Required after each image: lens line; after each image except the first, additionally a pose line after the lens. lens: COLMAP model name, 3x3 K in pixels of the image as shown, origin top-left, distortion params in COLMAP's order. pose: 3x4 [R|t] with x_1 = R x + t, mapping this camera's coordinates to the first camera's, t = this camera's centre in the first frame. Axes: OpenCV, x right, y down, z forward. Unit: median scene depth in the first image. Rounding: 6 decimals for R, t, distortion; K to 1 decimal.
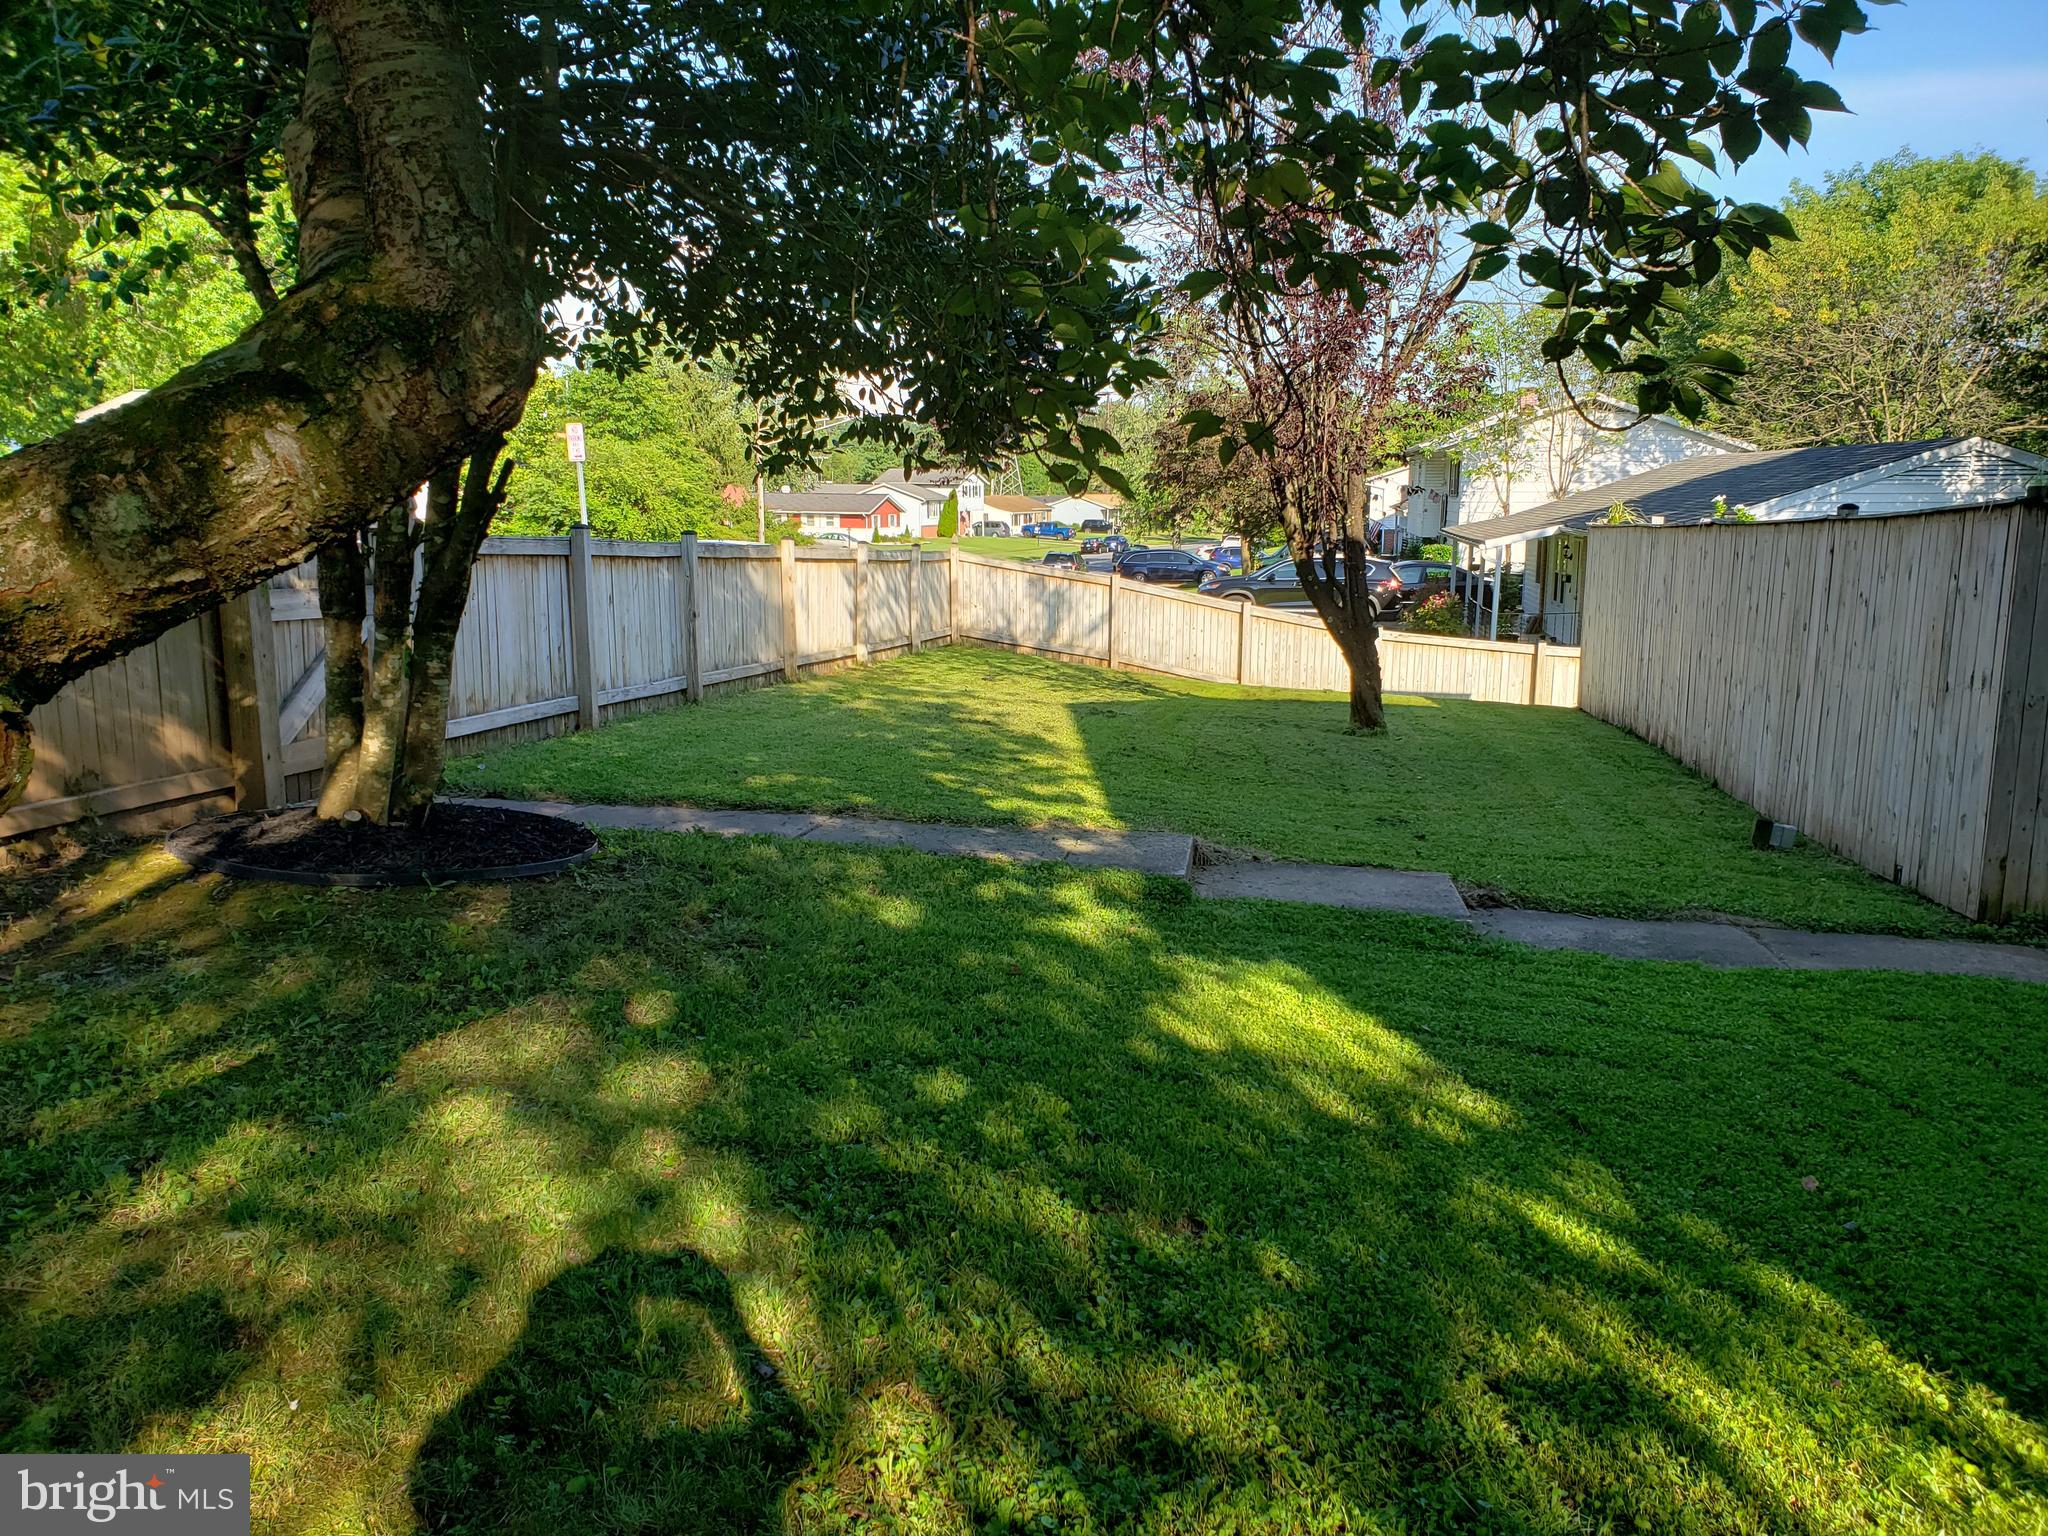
lens RADIAL K [[1491.1, 0, 1159.9], [0, 1491.1, 804.0], [0, 0, 1]] dist [0.092881, -0.159449]
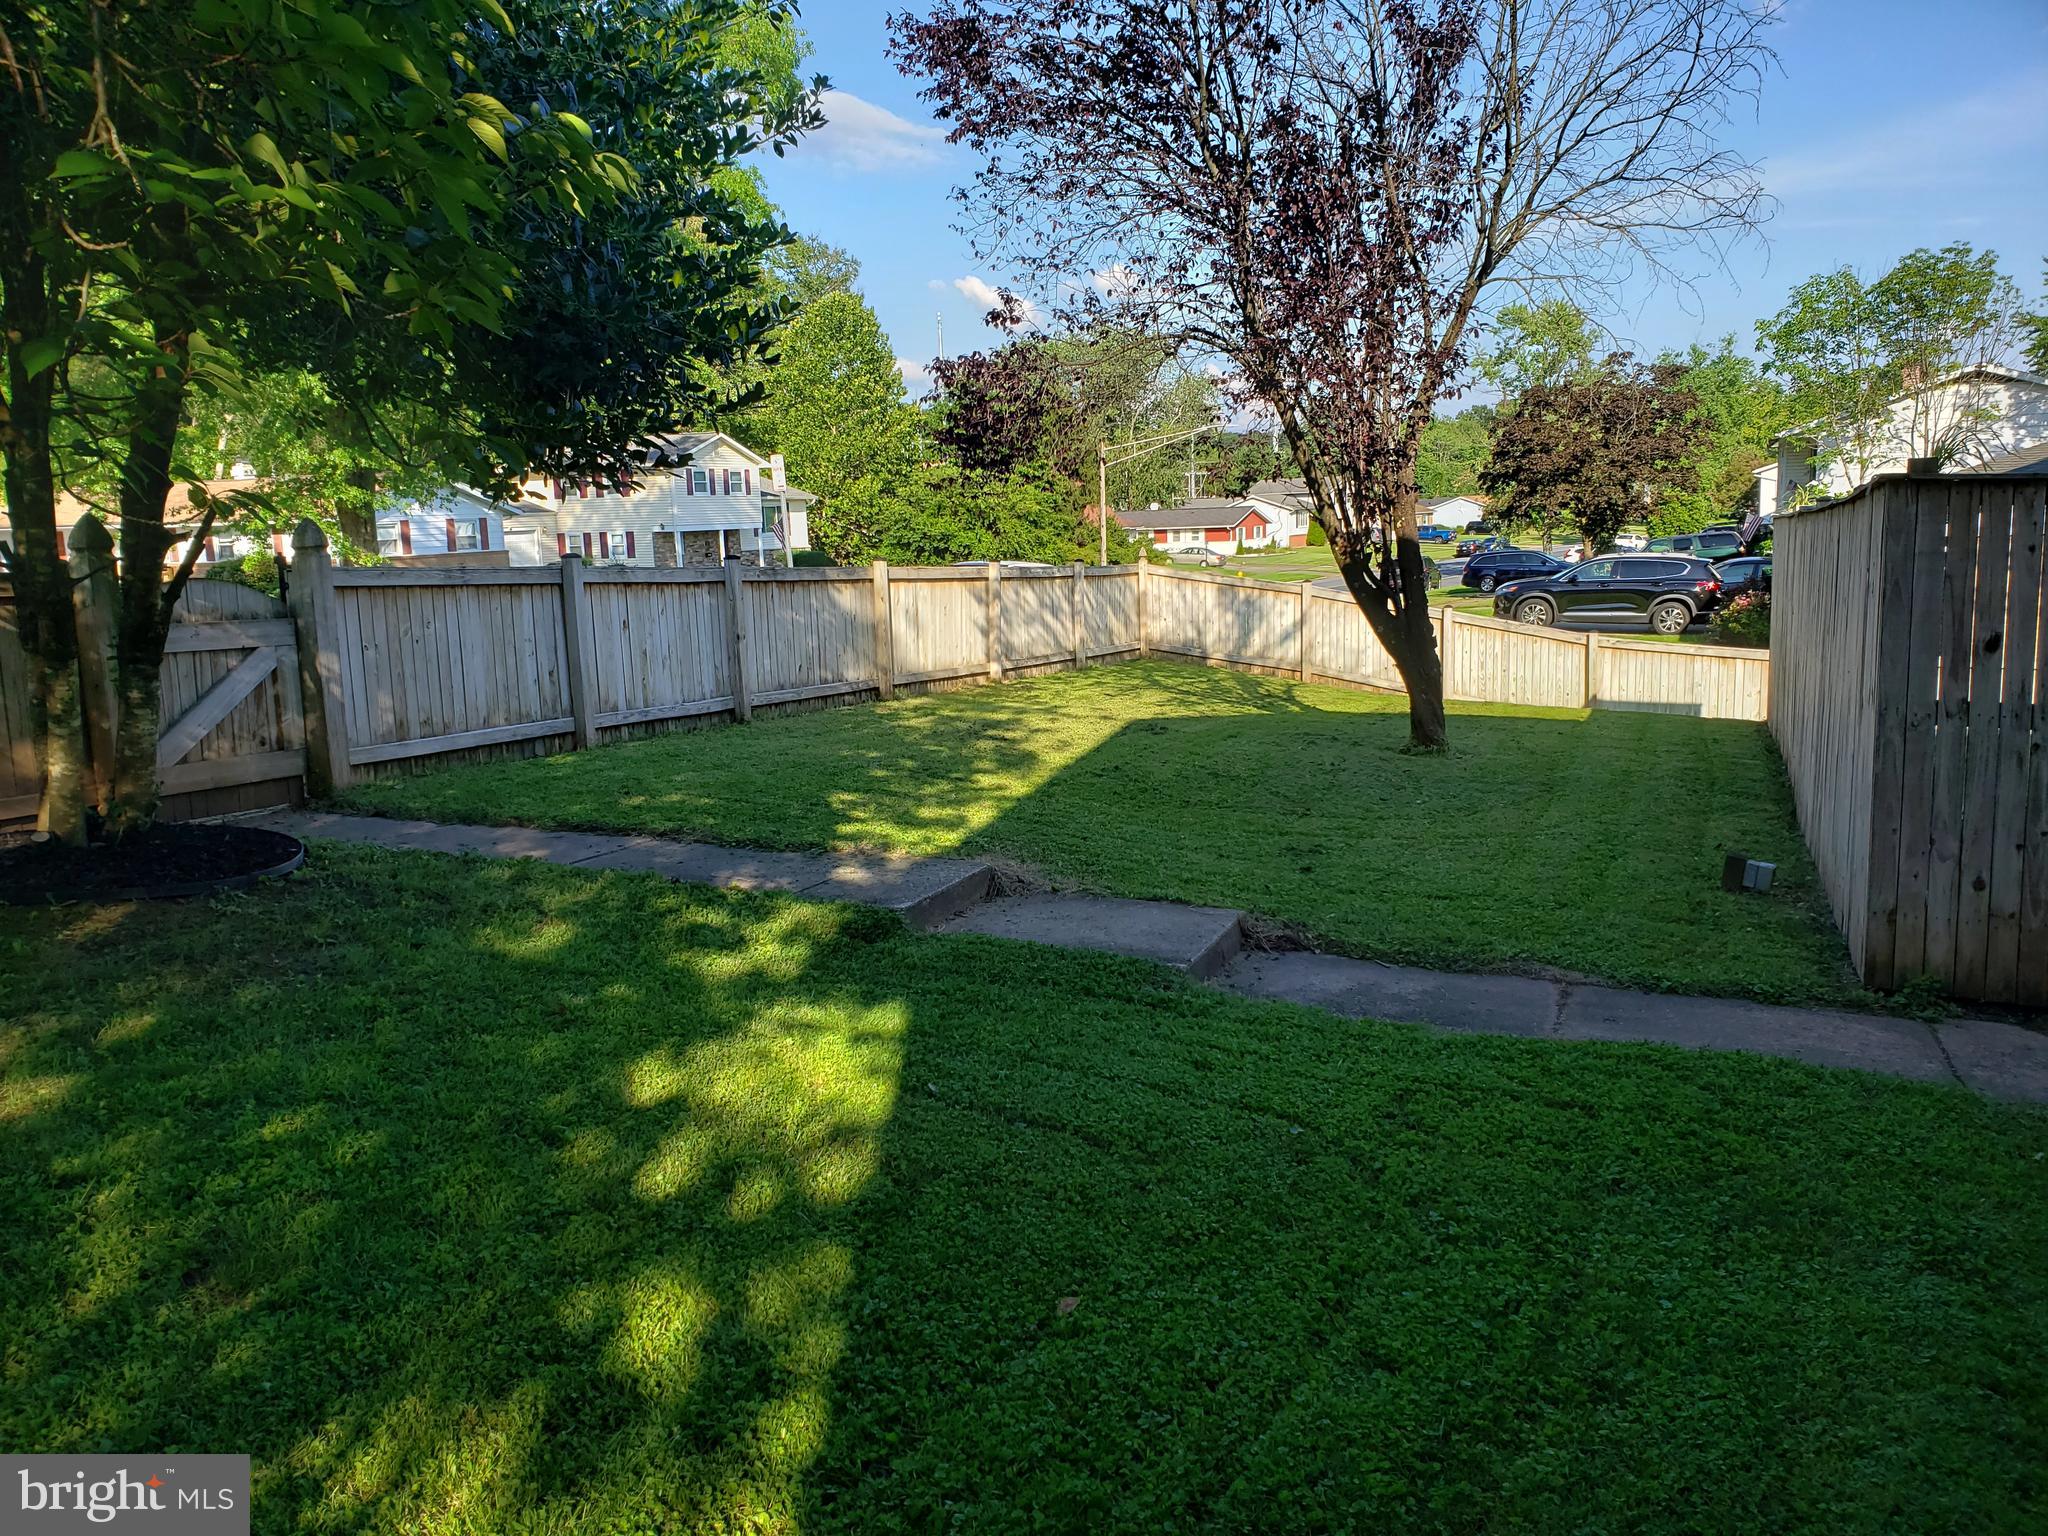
lens RADIAL K [[1539.6, 0, 1156.8], [0, 1539.6, 767.3], [0, 0, 1]] dist [0.005404, 0.001205]
pose [[0.966458, 0.001289, -0.256822, 0.196534], [-0.009865, 0.999436, -0.032107, -0.004895], [0.256636, 0.033564, 0.965925, 0.050906]]
